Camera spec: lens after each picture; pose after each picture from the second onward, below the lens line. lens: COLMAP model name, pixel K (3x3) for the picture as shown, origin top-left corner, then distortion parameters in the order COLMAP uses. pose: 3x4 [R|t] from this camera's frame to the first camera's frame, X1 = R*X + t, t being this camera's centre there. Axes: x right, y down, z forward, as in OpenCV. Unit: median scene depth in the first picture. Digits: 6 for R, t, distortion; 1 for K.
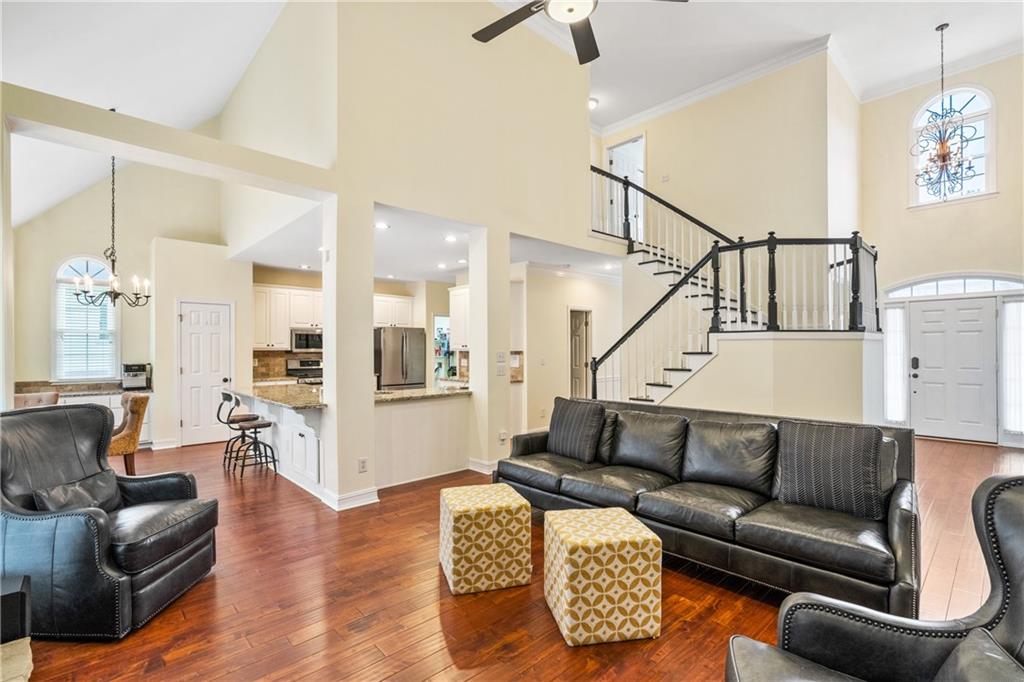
lens RADIAL K [[466.2, 0, 509.3], [0, 466.2, 348.7], [0, 0, 1]] dist [-0.010662, 0.002795]
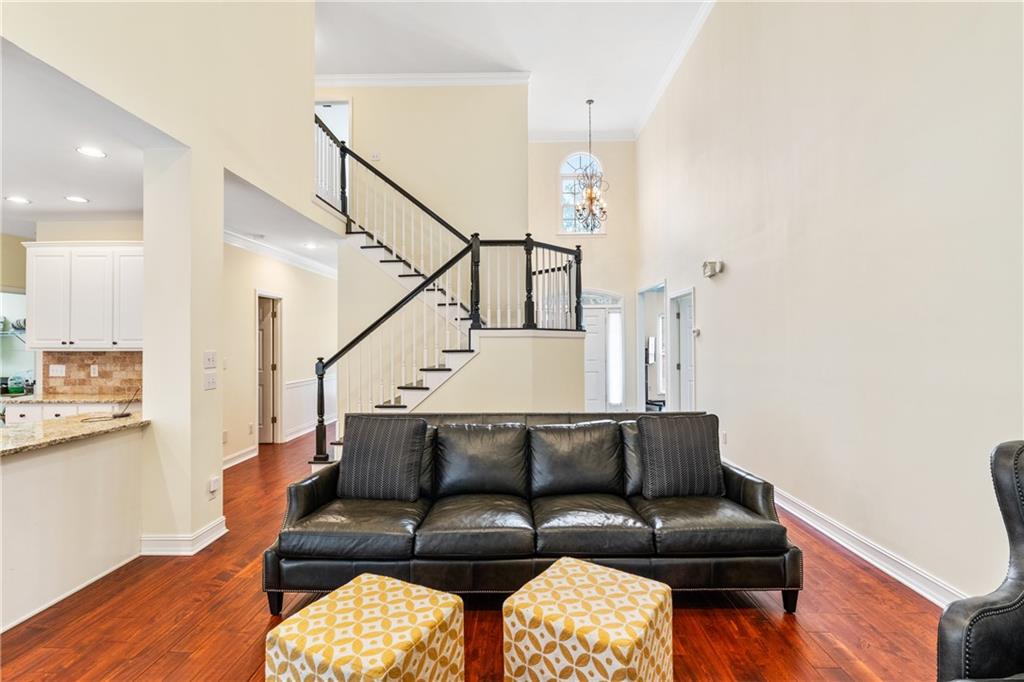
lens RADIAL K [[466.2, 0, 511.2], [0, 466.2, 339.8], [0, 0, 1]] dist [-0.010662, 0.002795]
pose [[0.696100, 0.006178, 0.717919, -0.155884], [0.003296, 0.999925, -0.011801, -0.001269], [-0.717938, 0.010581, 0.696027, 0.227560]]
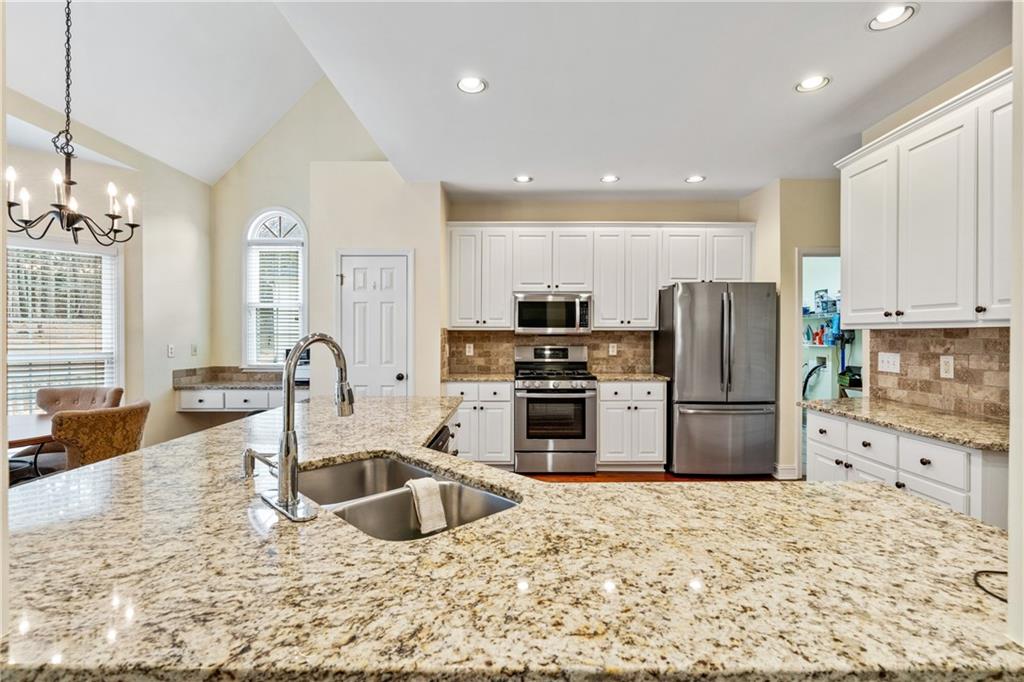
lens RADIAL K [[466.2, 0, 505.2], [0, 466.2, 342.2], [0, 0, 1]] dist [-0.010662, 0.002795]
pose [[0.720765, 0.010914, -0.693093, -0.082919], [-0.003771, 0.999923, 0.011825, 0.014207], [0.693169, -0.005910, 0.720751, 0.708185]]
